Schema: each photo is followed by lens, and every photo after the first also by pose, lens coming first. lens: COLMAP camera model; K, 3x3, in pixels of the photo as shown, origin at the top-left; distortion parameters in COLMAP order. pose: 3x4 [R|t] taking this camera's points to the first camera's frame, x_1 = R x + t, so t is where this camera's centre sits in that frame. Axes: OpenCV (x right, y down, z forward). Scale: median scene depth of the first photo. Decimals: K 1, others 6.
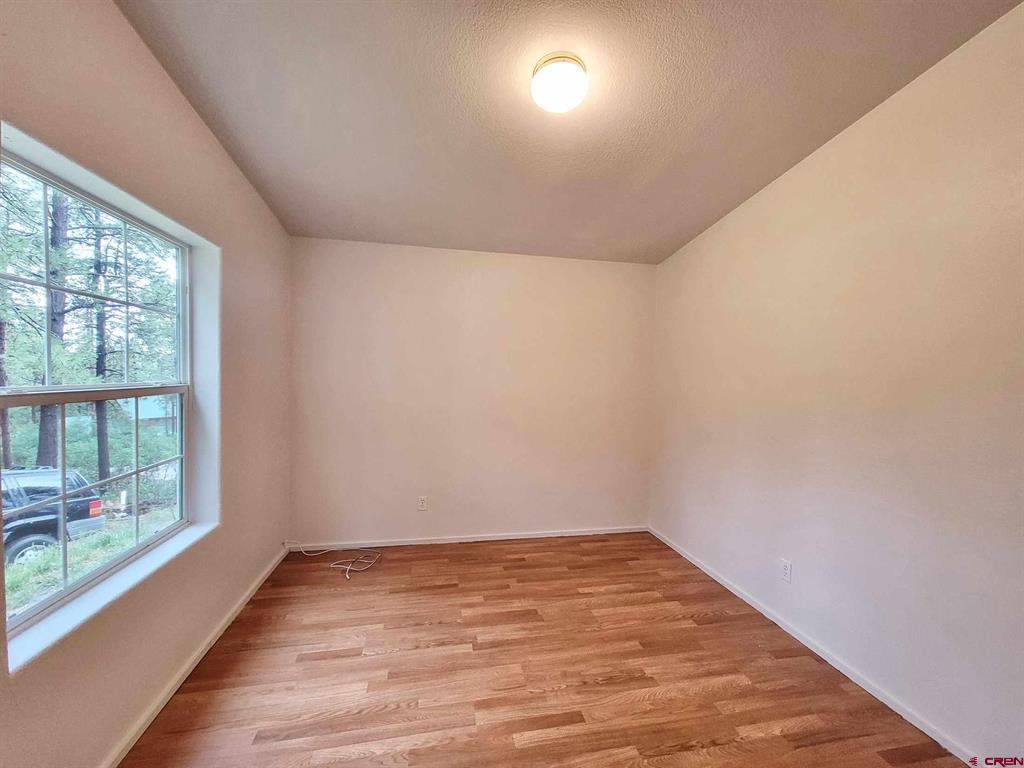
lens RADIAL K [[434.2, 0, 516.8], [0, 434.2, 382.8], [0, 0, 1]] dist [-0.001444, -0.000135]
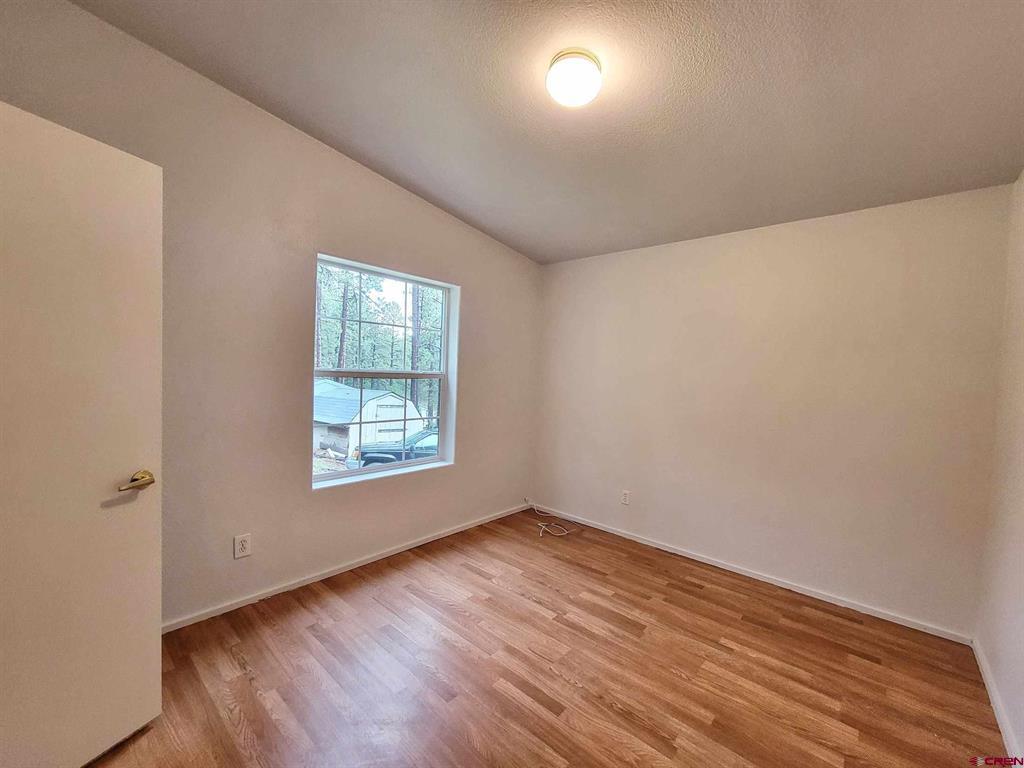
lens RADIAL K [[435.5, 0, 512.0], [0, 435.5, 384.0], [0, 0, 1]] dist [-0.000384, -0.000131]
pose [[0.579927, 0.024443, -0.814301, 0.581321], [-0.044864, 0.998991, -0.001964, 0.027385], [0.813432, 0.037672, 0.580439, 0.210967]]
